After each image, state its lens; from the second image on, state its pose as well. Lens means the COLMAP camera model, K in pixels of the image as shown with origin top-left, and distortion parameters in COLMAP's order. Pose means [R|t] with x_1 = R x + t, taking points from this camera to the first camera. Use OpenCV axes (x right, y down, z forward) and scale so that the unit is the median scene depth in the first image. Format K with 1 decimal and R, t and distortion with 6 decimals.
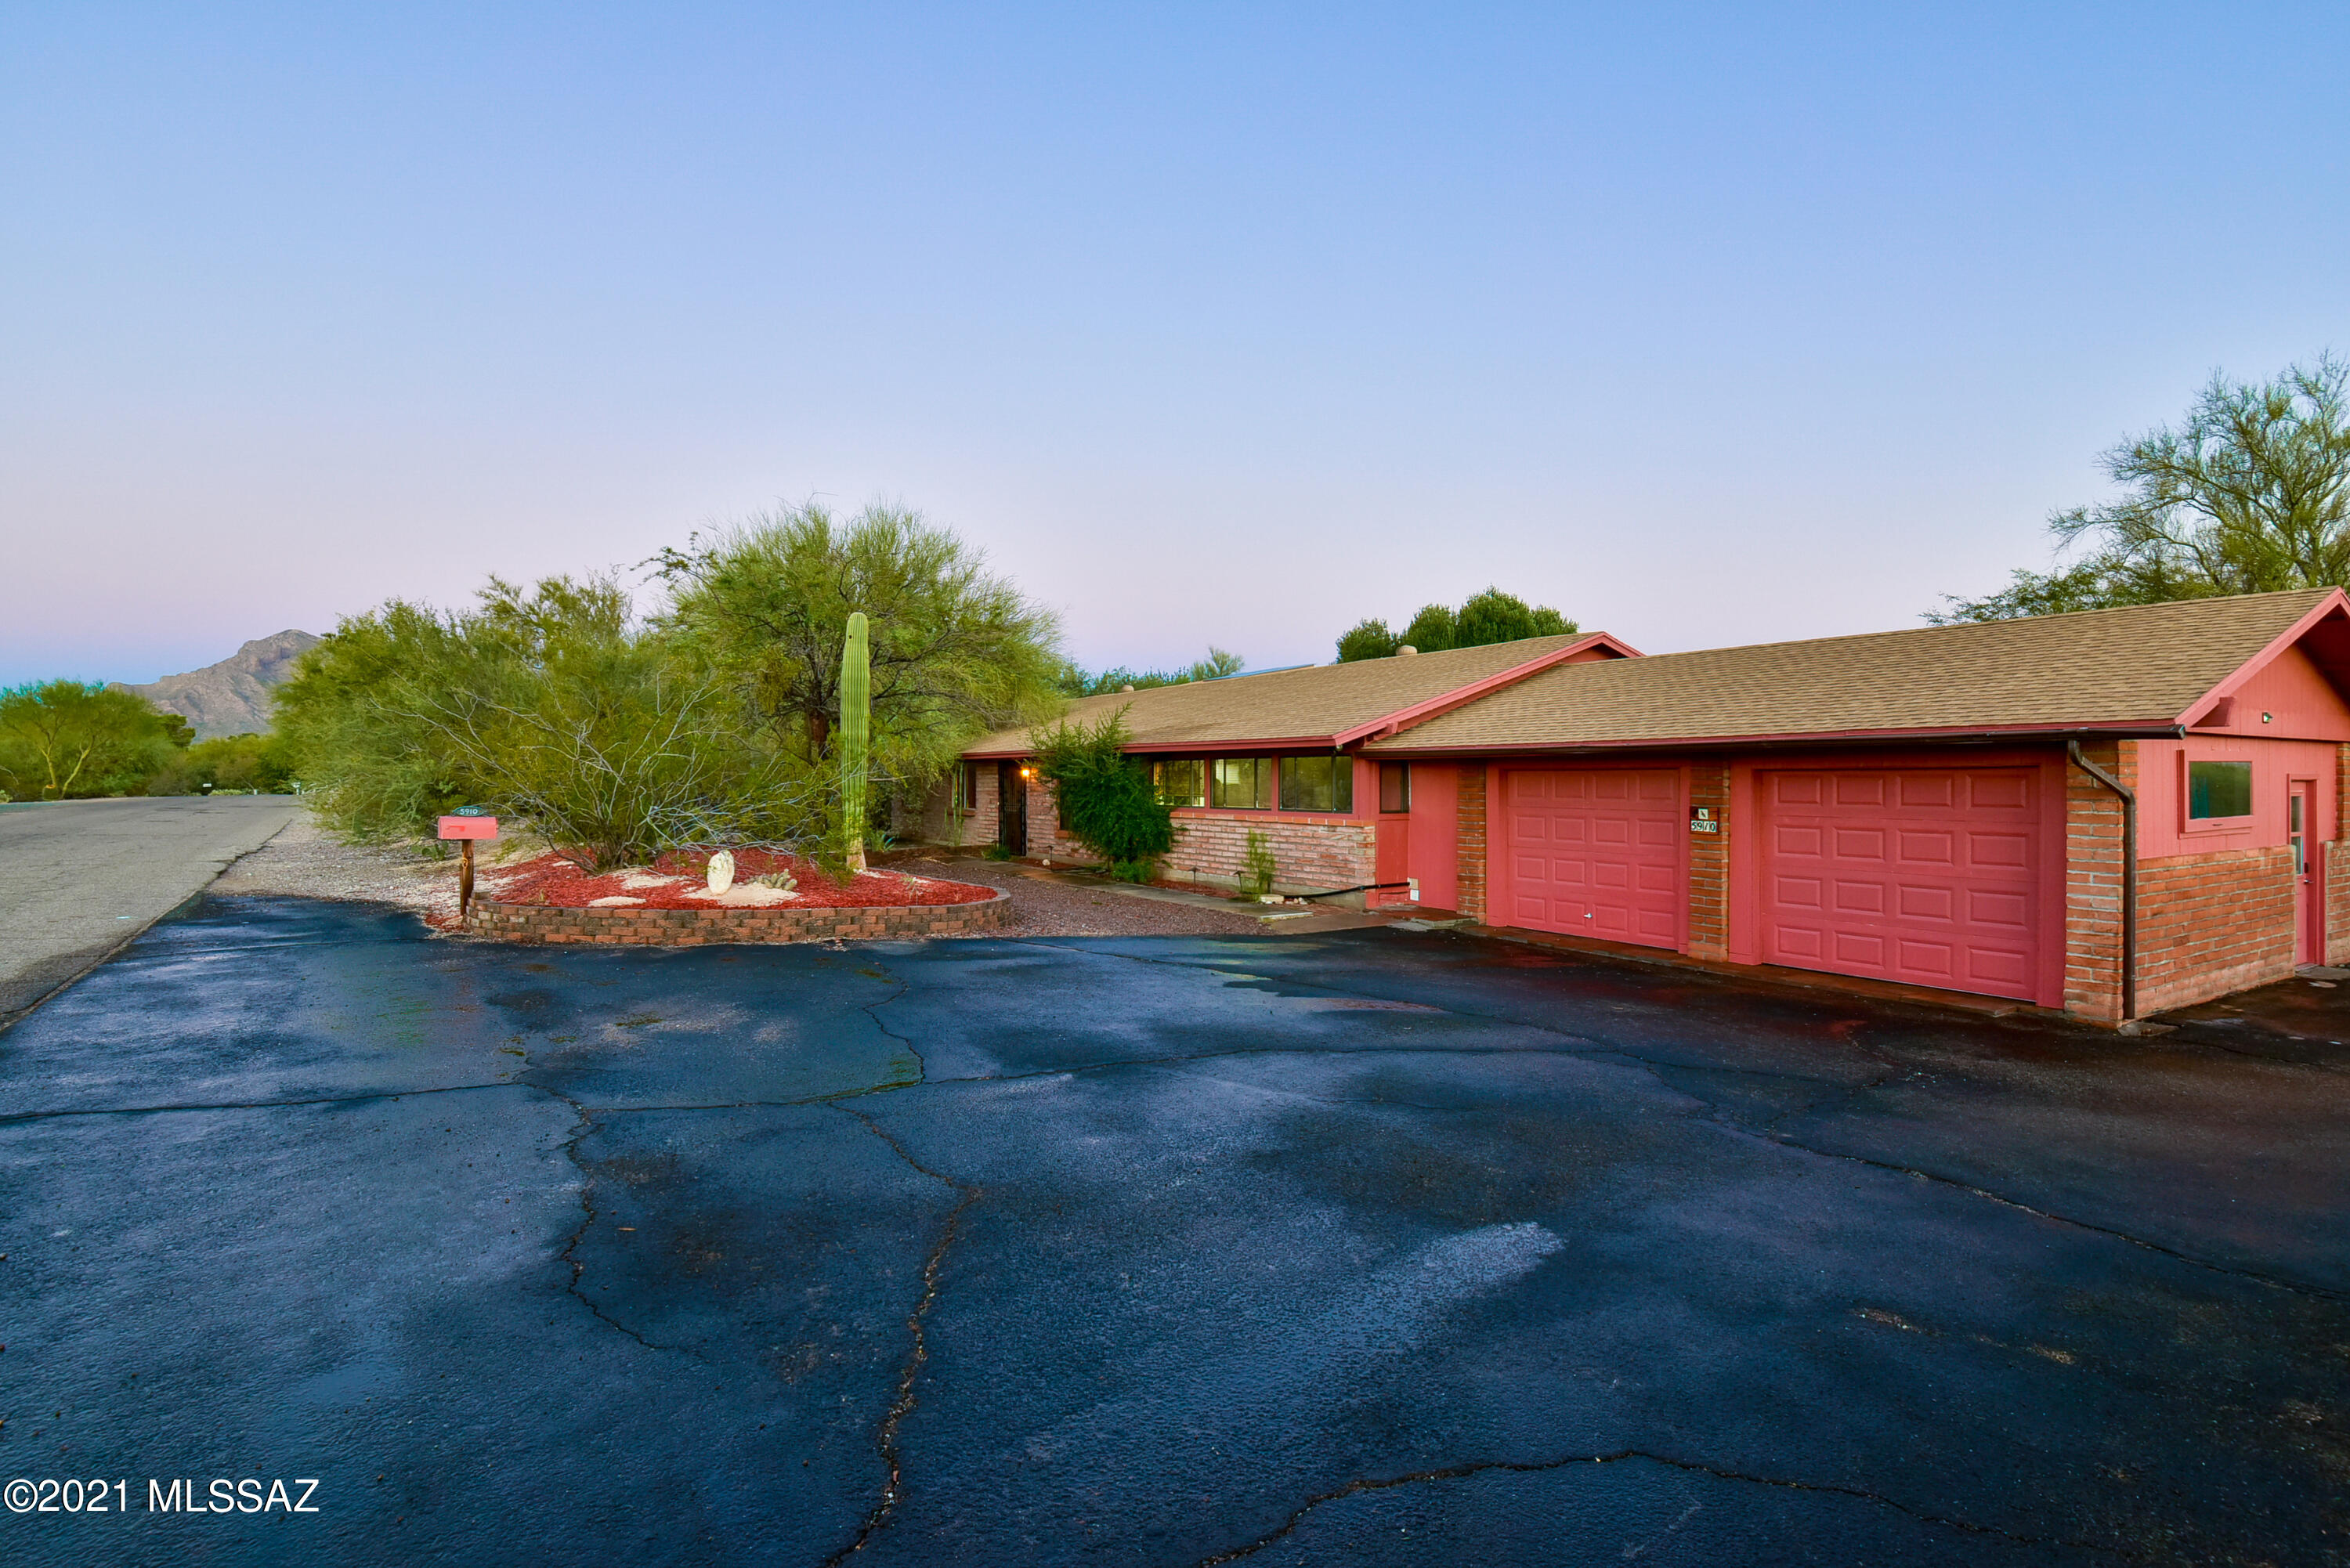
lens RADIAL K [[1198.4, 0, 1175.0], [0, 1198.4, 784.0], [0, 0, 1]] dist [0.000354, -0.018311]
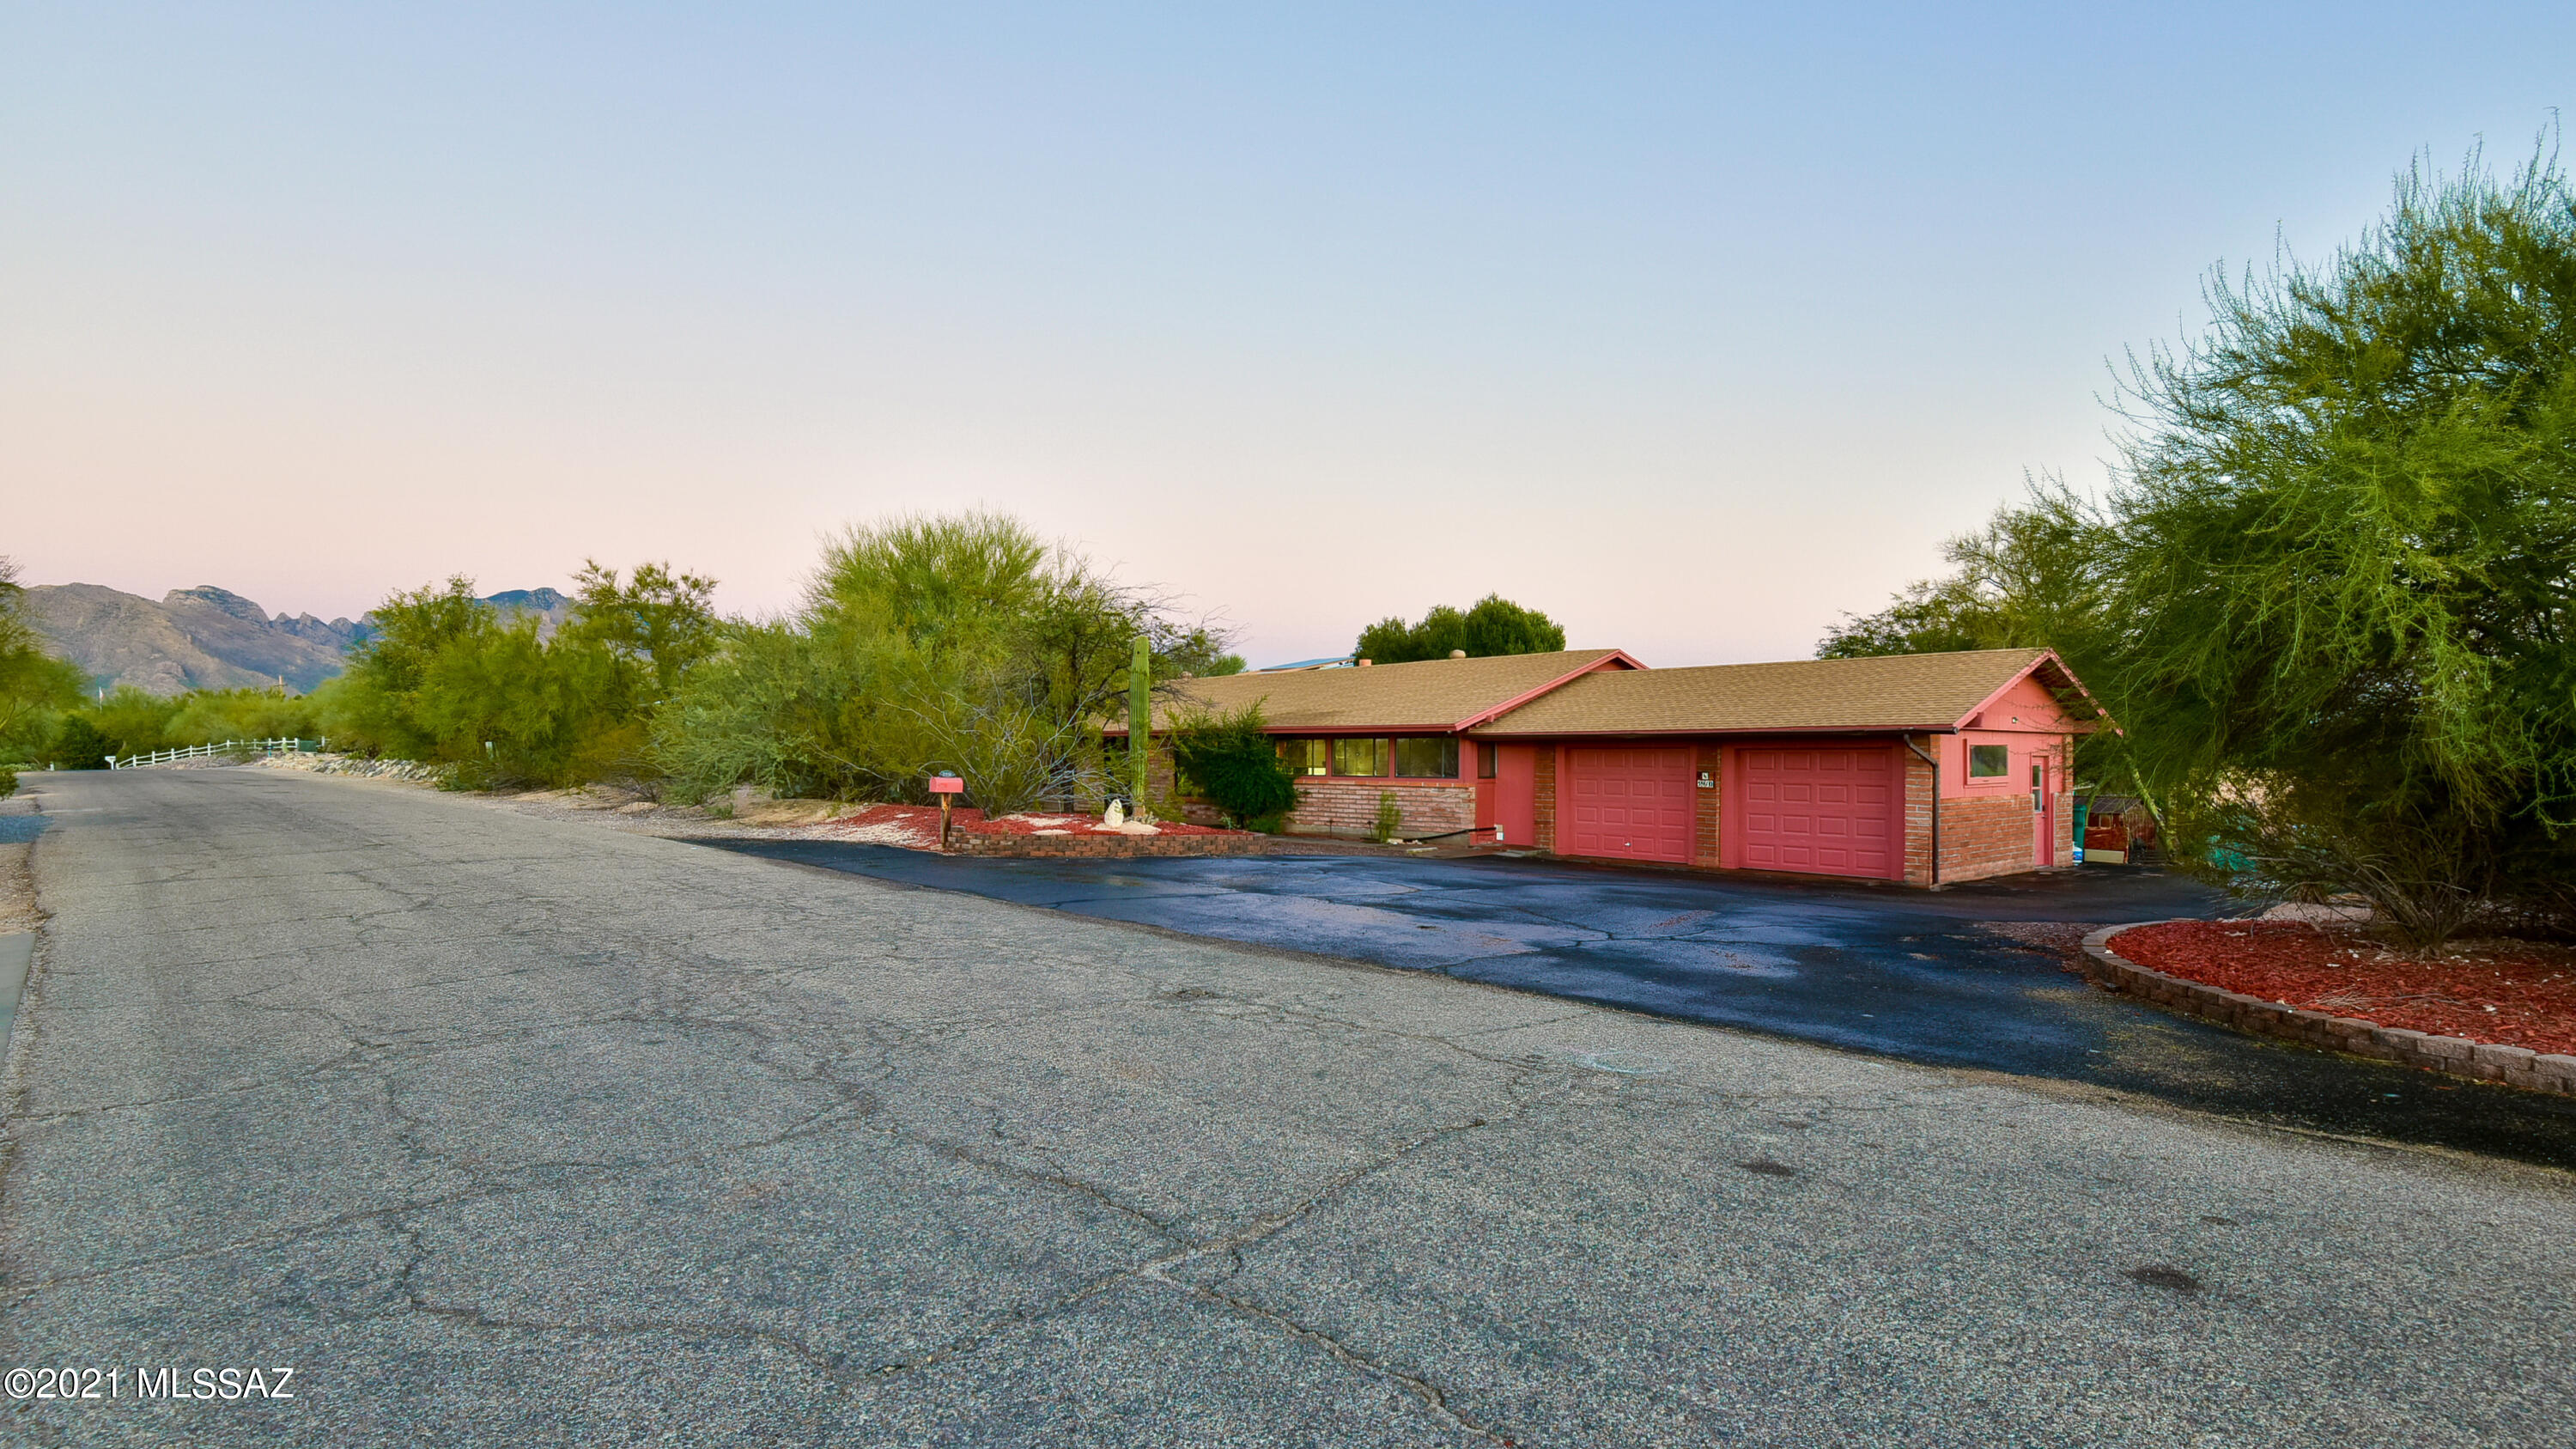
lens RADIAL K [[1310.8, 0, 1287.5], [0, 1310.8, 760.3], [0, 0, 1]] dist [0.000187, 0.000048]
pose [[0.985121, 0.001374, 0.171857, -0.328543], [-0.001414, 0.999999, 0.000111, 0.003228], [-0.171856, -0.000352, 0.985122, -0.506099]]
